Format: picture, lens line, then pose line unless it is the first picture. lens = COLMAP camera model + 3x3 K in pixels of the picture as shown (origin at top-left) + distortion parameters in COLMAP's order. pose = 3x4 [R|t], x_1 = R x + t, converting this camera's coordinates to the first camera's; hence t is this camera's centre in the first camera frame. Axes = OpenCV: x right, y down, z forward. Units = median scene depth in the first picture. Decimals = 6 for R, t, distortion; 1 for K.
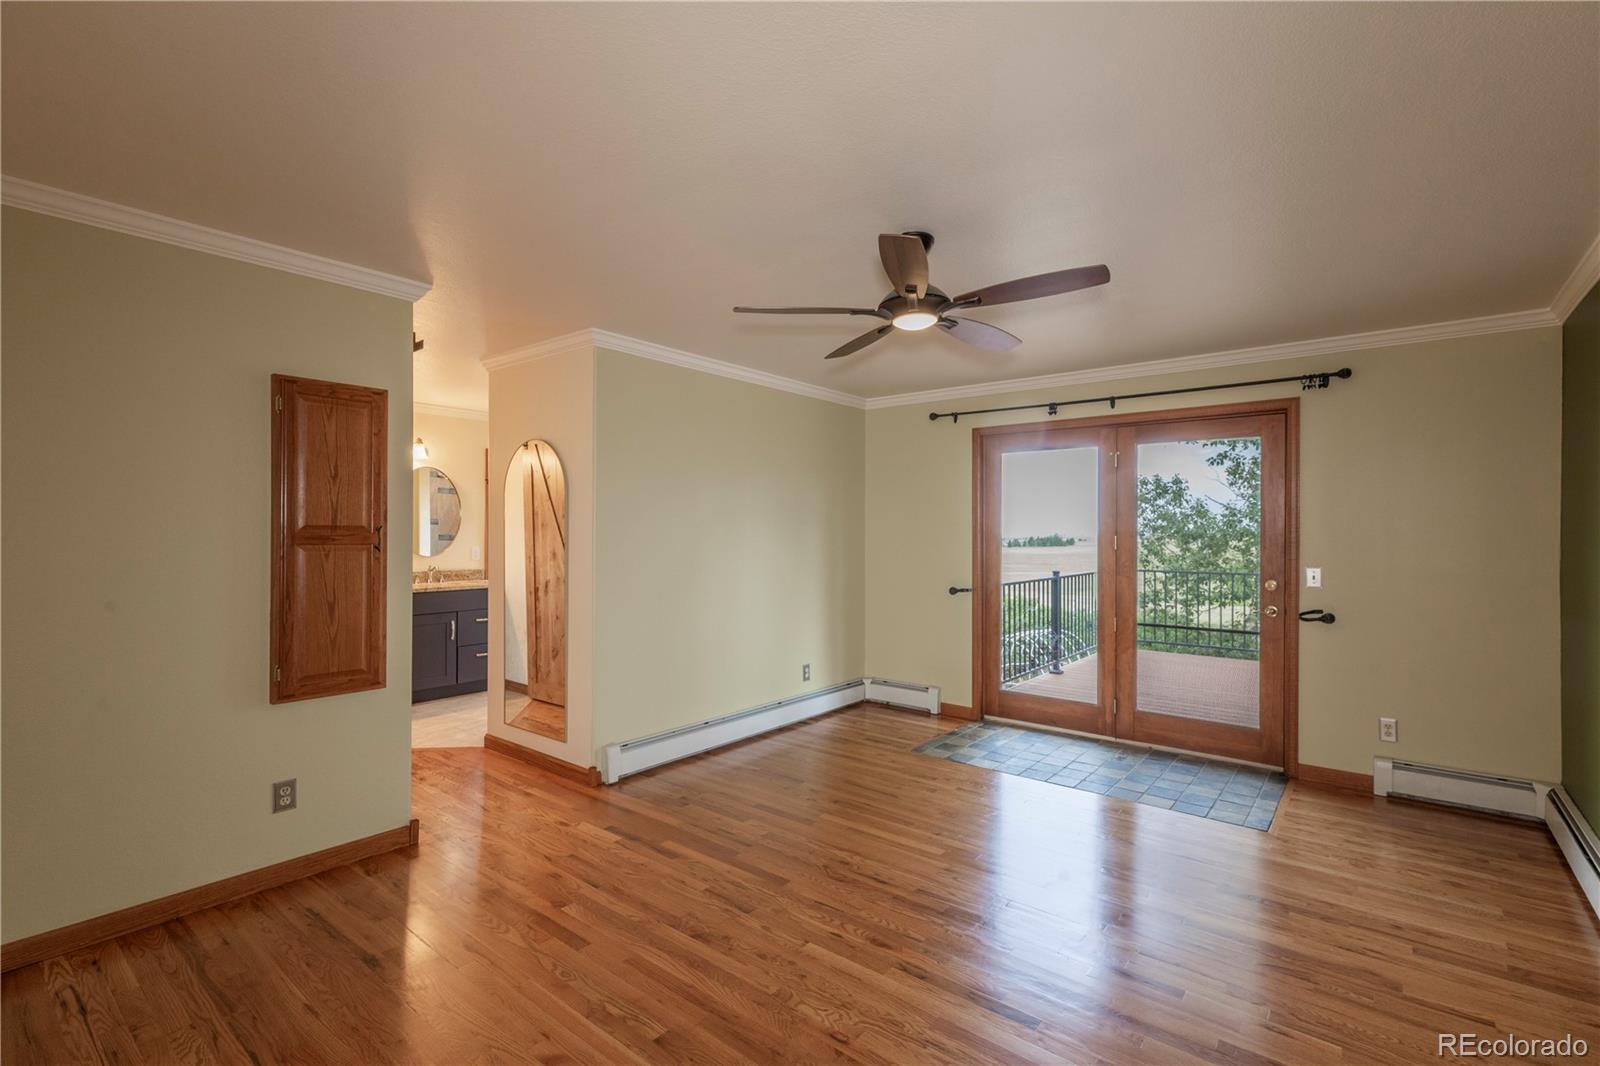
lens RADIAL K [[721.0, 0, 797.3], [0, 721.0, 529.7], [0, 0, 1]] dist [0.007765, -0.001211]
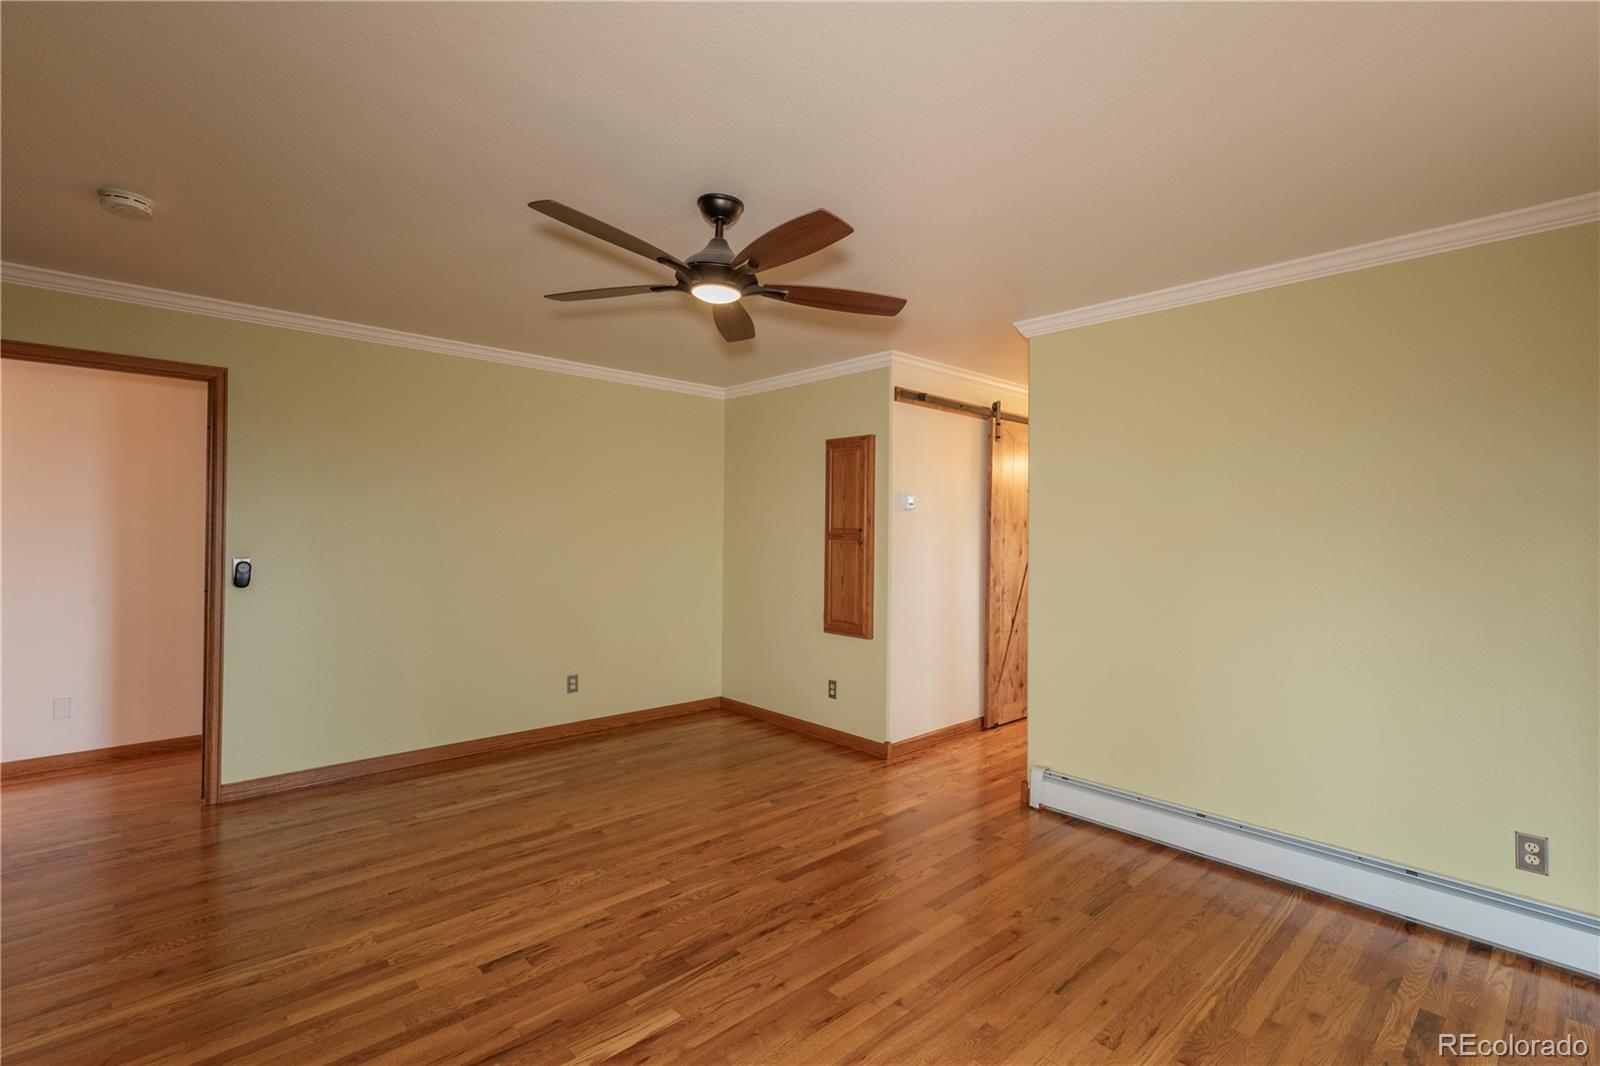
lens RADIAL K [[721.0, 0, 794.7], [0, 721.0, 532.4], [0, 0, 1]] dist [0.007765, -0.001211]
pose [[-0.128760, 0.002979, -0.991671, 0.925918], [-0.003150, 0.999989, 0.003413, -0.001917], [0.991671, 0.003564, -0.128749, 1.083335]]
